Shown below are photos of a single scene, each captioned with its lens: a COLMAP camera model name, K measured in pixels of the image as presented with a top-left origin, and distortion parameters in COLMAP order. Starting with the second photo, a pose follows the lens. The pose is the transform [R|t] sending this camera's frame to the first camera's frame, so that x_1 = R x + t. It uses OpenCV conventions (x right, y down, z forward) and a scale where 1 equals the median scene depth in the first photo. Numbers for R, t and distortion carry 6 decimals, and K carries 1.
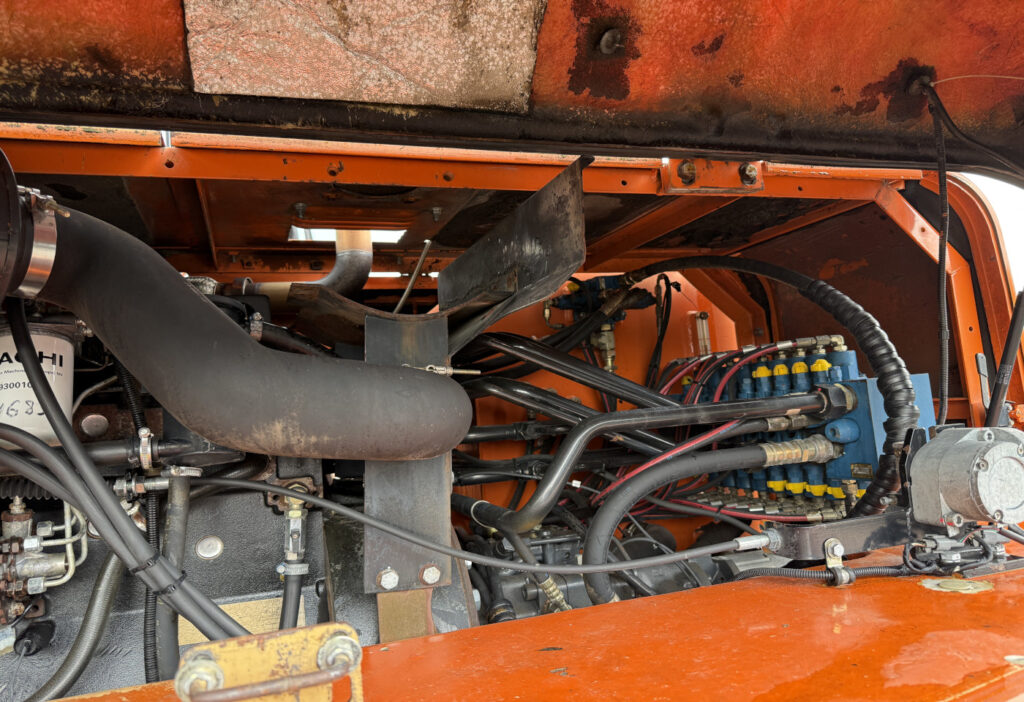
lens RADIAL K [[721.3, 0, 514.5], [0, 721.3, 345.9], [0, 0, 1]] dist [0.035468, -0.054512]
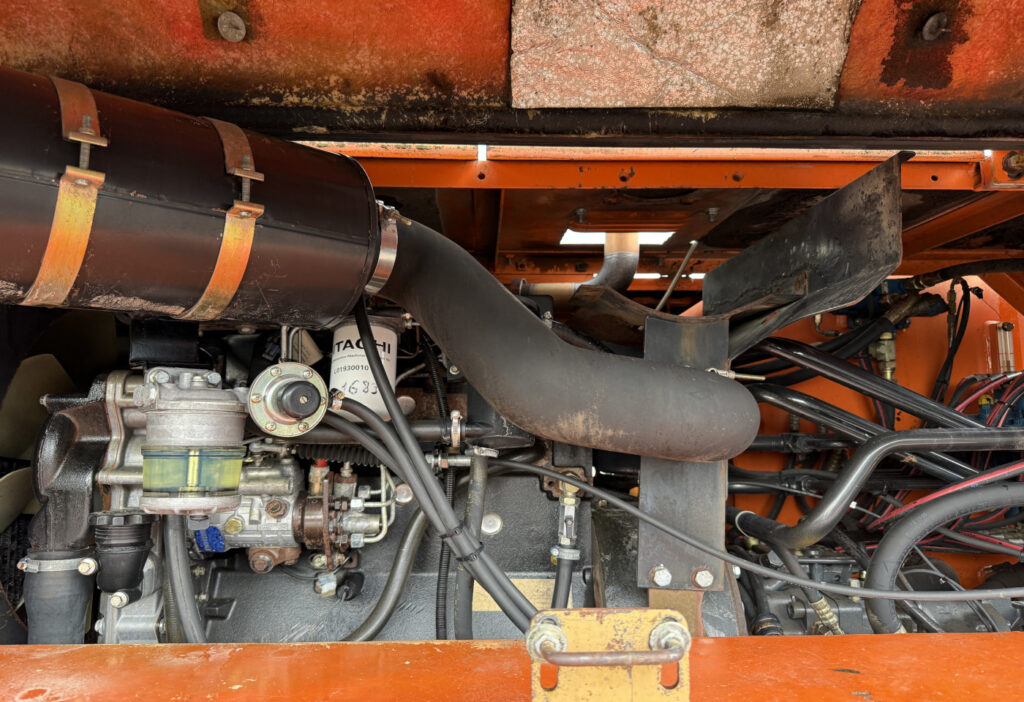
lens RADIAL K [[721.3, 0, 518.6], [0, 721.3, 347.6], [0, 0, 1]] dist [0.035468, -0.054512]
pose [[0.953557, 0.040996, -0.298409, -0.074966], [-0.040866, 0.999142, 0.006676, 0.003439], [0.298426, 0.005829, 0.954415, -0.032152]]
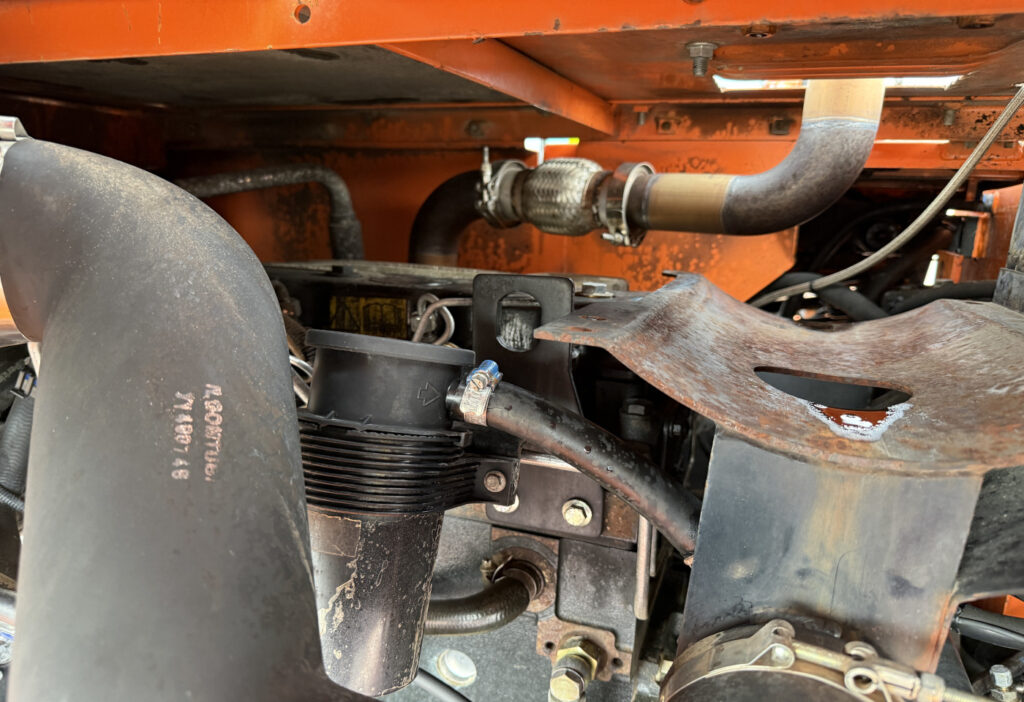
lens RADIAL K [[721.3, 0, 517.6], [0, 721.3, 356.3], [0, 0, 1]] dist [0.035468, -0.054512]
pose [[0.760517, 0.238661, -0.603867, -0.070962], [-0.042864, 0.946426, 0.320064, -0.181280], [0.647902, -0.217531, 0.730003, 0.655117]]
